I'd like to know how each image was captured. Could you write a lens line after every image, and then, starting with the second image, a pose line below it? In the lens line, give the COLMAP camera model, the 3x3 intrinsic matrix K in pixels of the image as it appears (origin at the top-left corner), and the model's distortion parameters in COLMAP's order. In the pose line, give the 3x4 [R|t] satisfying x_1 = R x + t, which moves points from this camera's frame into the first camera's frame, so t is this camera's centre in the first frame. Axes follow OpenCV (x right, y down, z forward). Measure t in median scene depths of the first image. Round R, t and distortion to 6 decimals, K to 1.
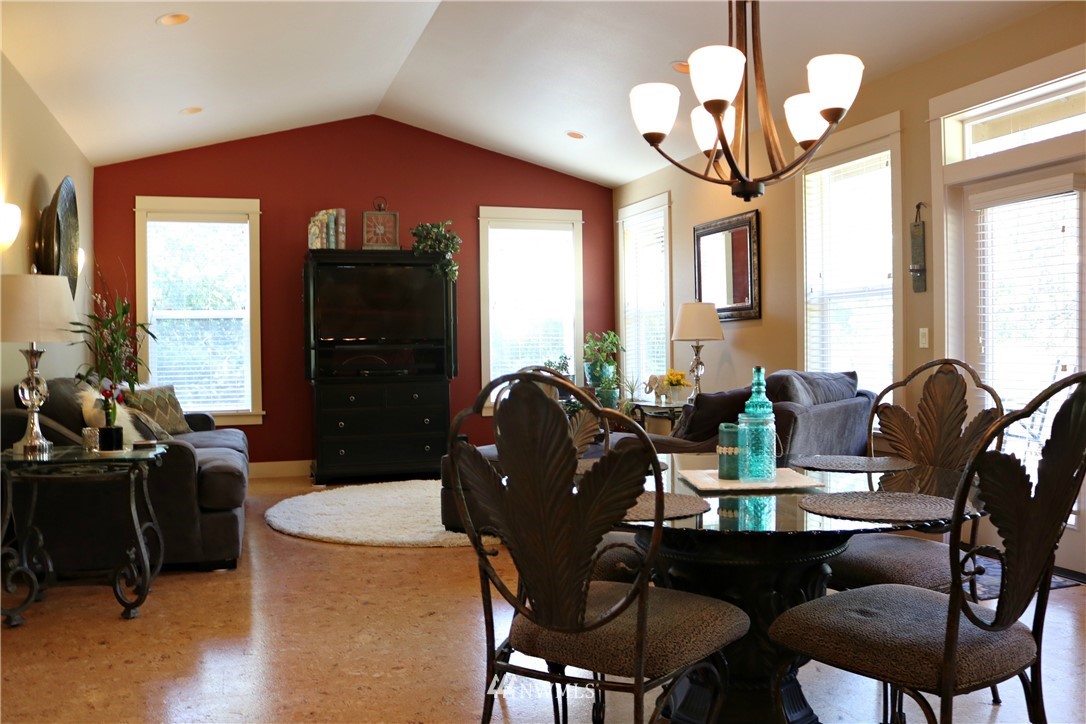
lens RADIAL K [[893.3, 0, 538.9], [0, 893.3, 363.2], [0, 0, 1]] dist [-0.116219, 0.020108]
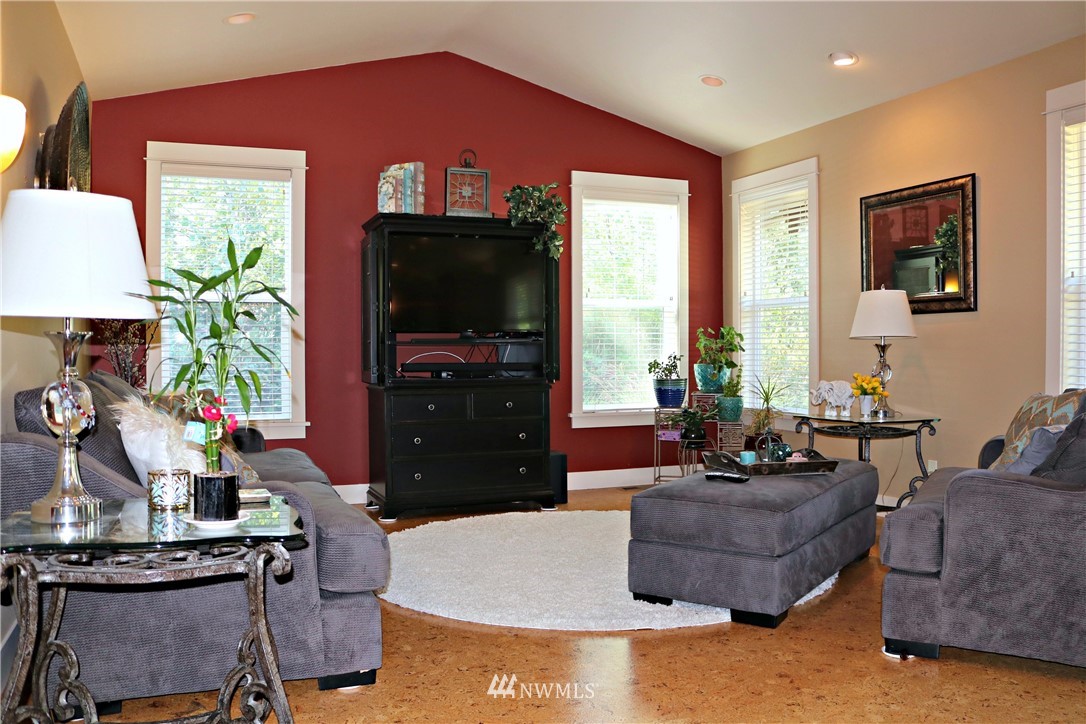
lens RADIAL K [[893.3, 0, 547.3], [0, 893.3, 358.2], [0, 0, 1]] dist [-0.116219, 0.020108]
pose [[0.997854, 0.010707, 0.064593, -0.157141], [-0.010336, 0.999928, -0.006072, 0.000763], [-0.064654, 0.005392, 0.997893, 0.212997]]
